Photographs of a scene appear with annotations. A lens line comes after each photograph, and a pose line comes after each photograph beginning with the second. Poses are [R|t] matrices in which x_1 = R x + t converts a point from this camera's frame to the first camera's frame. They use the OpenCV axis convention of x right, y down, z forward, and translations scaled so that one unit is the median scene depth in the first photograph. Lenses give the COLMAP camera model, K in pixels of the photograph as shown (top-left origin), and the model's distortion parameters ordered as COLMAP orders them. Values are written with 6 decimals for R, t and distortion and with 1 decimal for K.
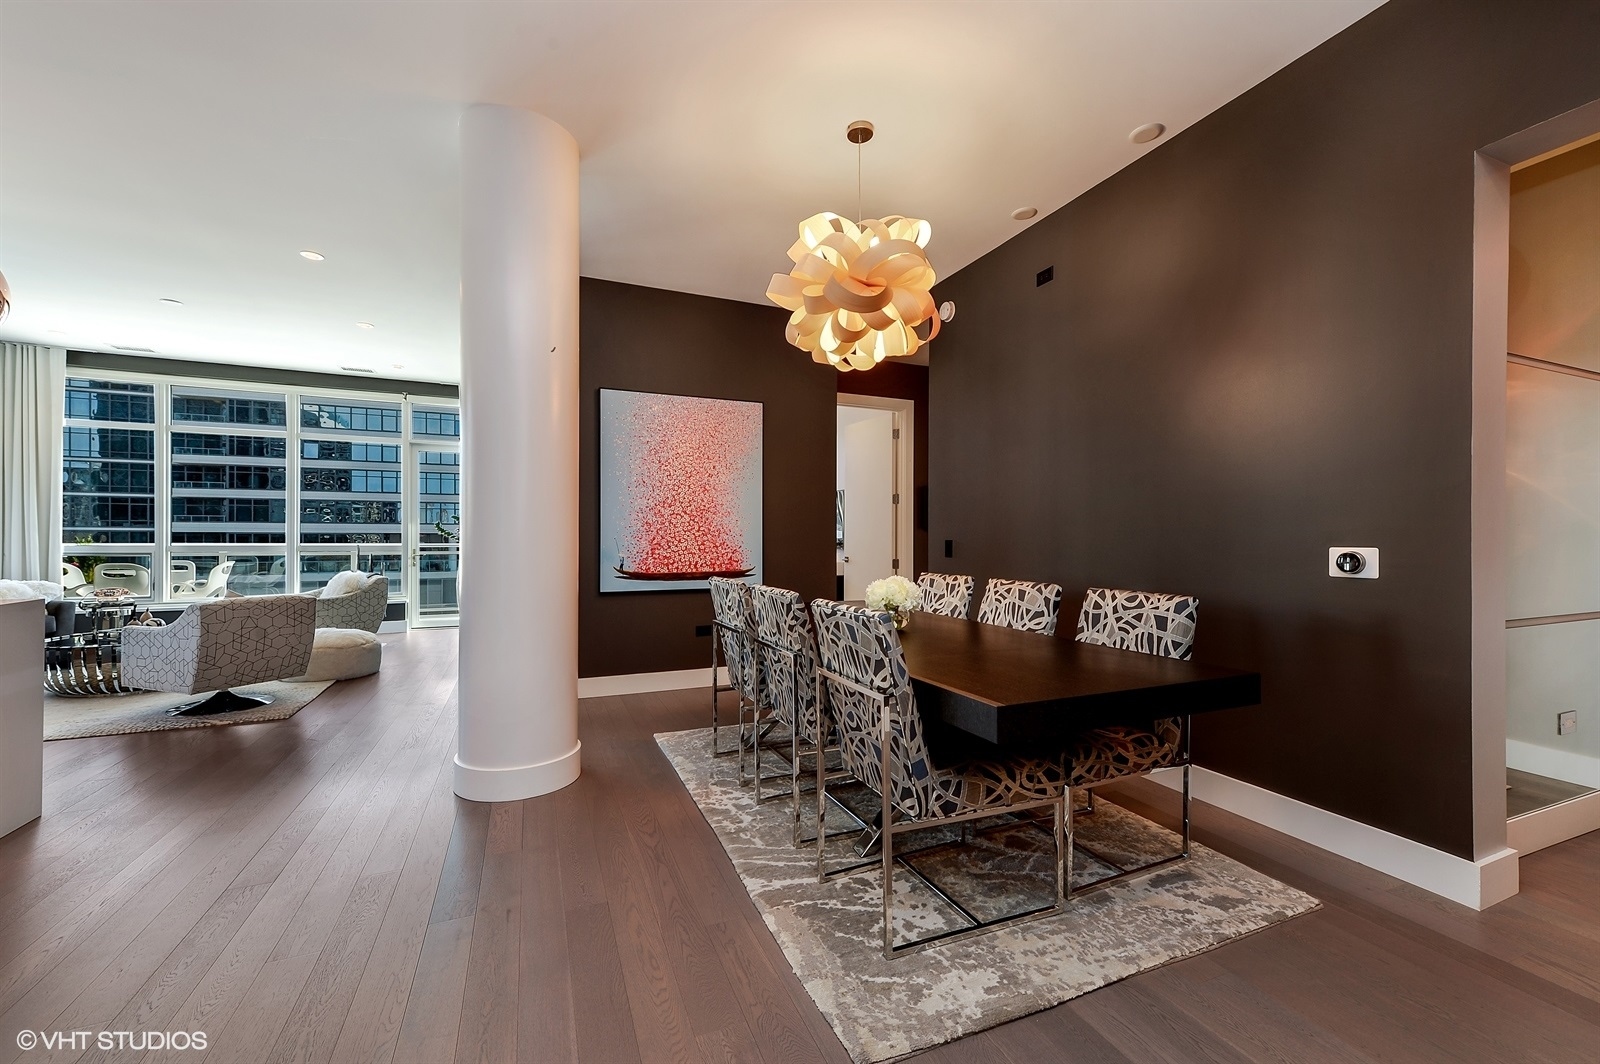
lens RADIAL K [[641.2, 0, 805.0], [0, 641.2, 536.6], [0, 0, 1]] dist [0.012875, -0.000258]
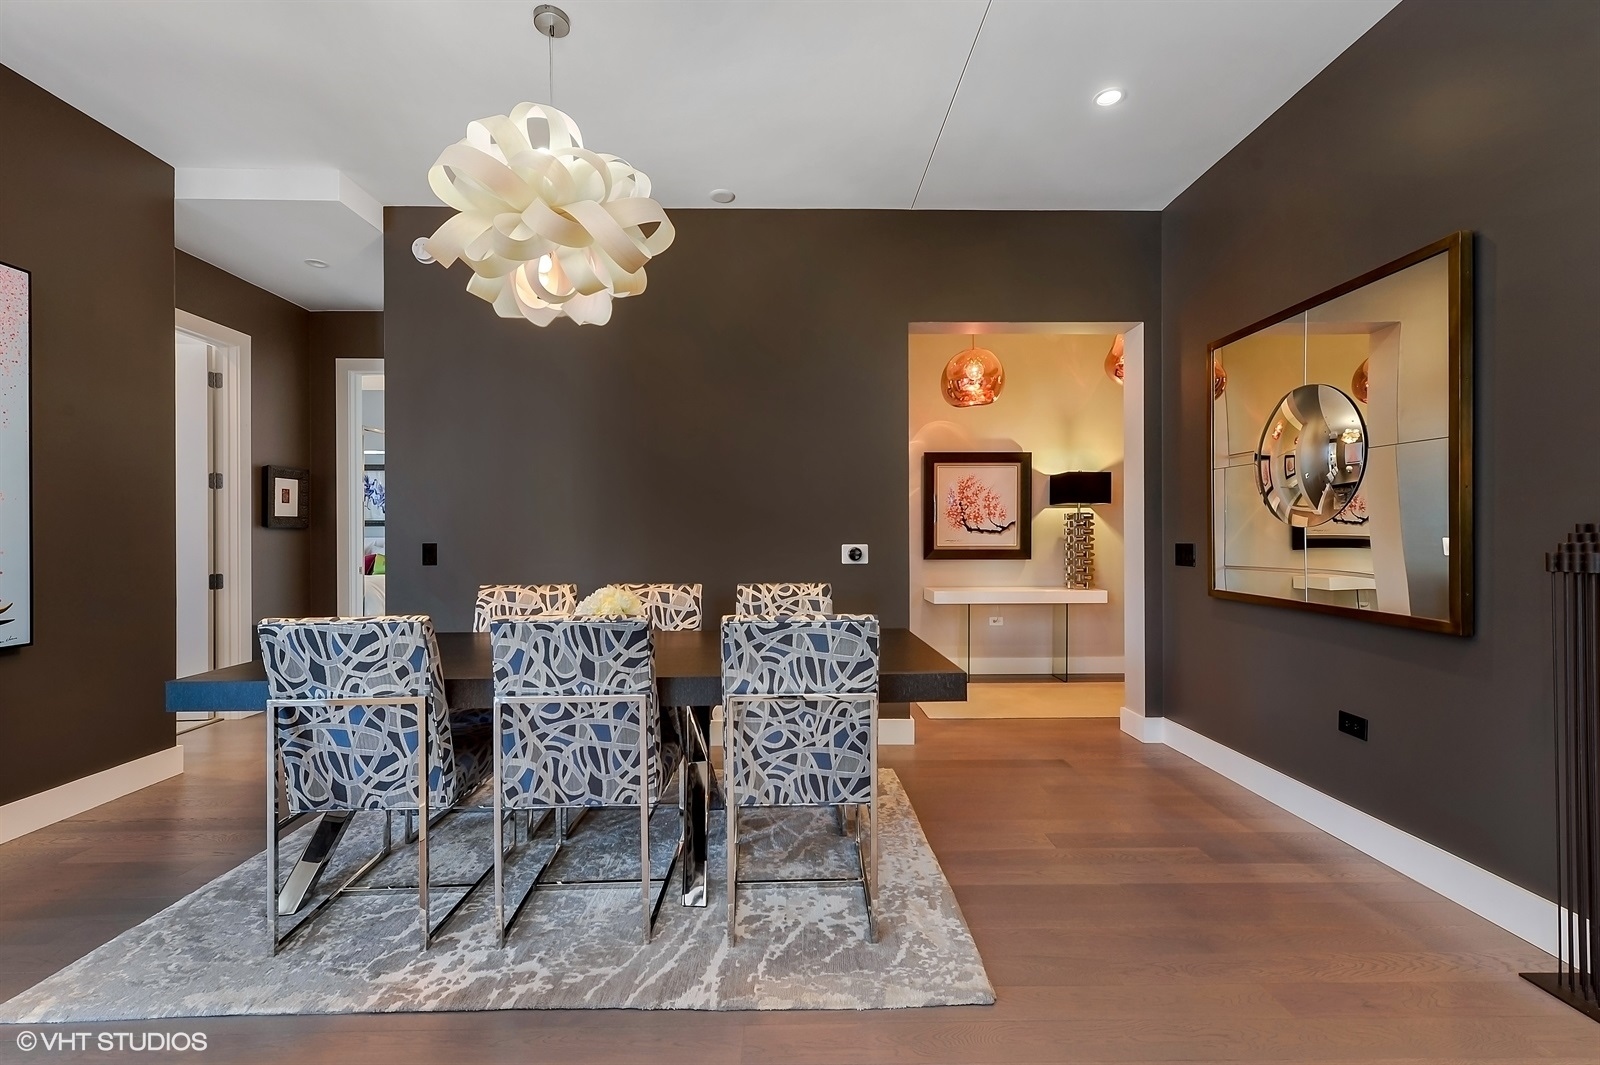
lens RADIAL K [[667.6, 0, 800.0], [0, 667.6, 532.5], [0, 0, 1]] dist [0.001311, -0.000229]
pose [[0.366671, -0.000913, 0.930350, -0.640371], [0.003592, 0.999993, -0.000434, -0.010468], [-0.930344, 0.003500, 0.366672, 0.488673]]
